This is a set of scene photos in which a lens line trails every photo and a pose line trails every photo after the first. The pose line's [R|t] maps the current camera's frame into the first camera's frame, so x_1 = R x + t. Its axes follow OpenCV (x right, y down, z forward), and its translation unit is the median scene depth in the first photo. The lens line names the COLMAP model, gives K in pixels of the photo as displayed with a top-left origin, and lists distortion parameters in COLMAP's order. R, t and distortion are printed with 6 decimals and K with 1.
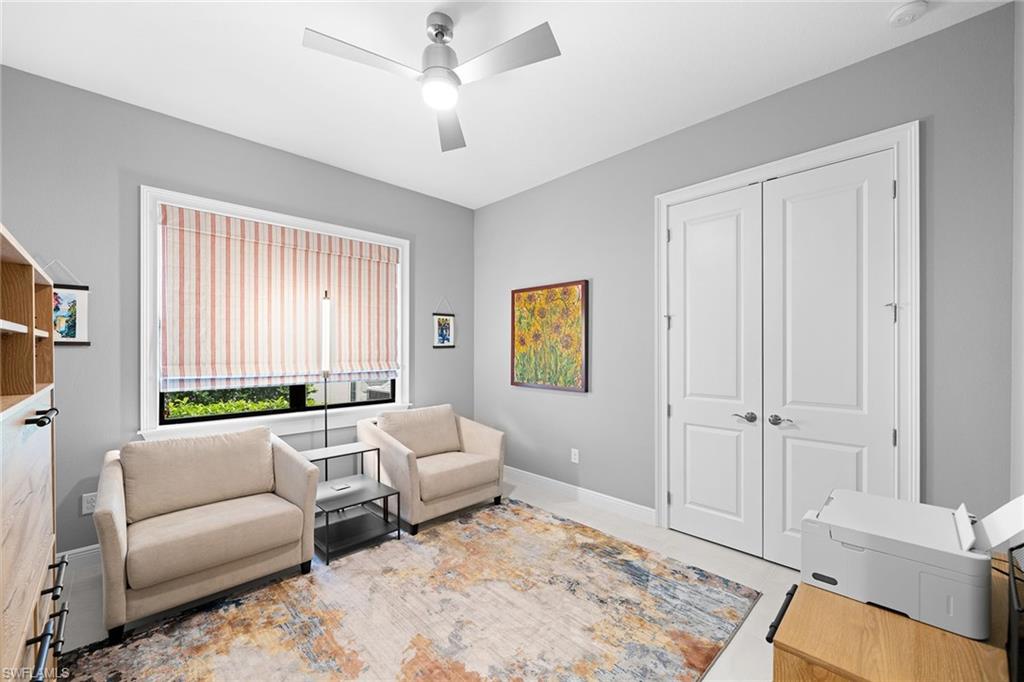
lens RADIAL K [[402.7, 0, 502.1], [0, 402.7, 348.1], [0, 0, 1]] dist [-0.005879, 0.000257]
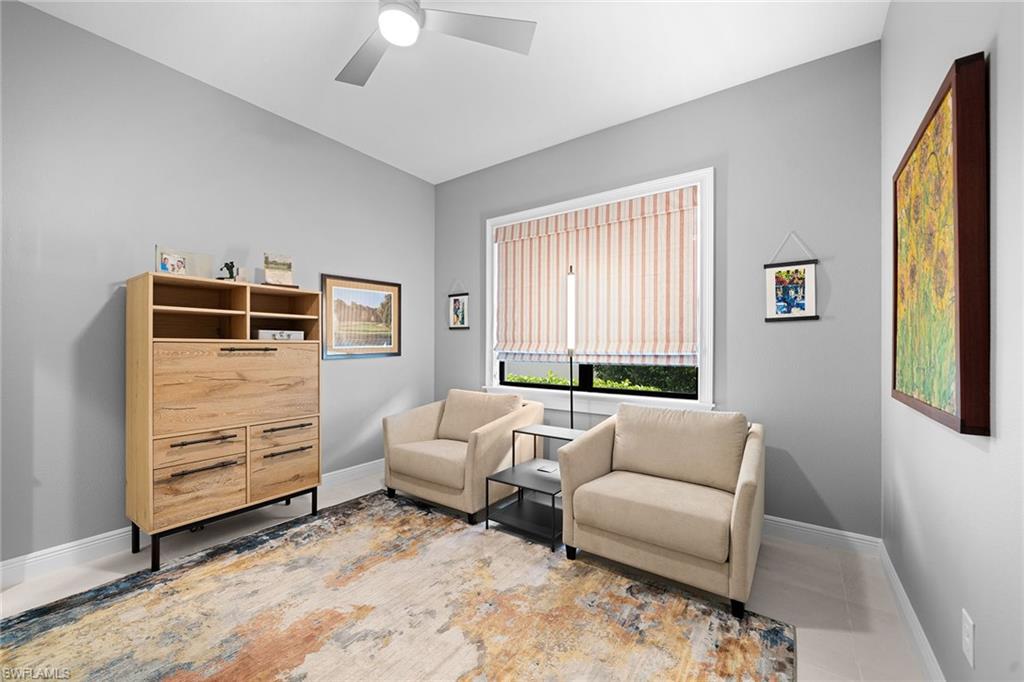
lens RADIAL K [[402.7, 0, 505.6], [0, 402.7, 343.6], [0, 0, 1]] dist [-0.005879, 0.000257]
pose [[0.182193, -0.003865, -0.983255, 0.477419], [0.001011, 0.999992, -0.003744, 0.046567], [0.983262, -0.000312, 0.182196, 0.669910]]
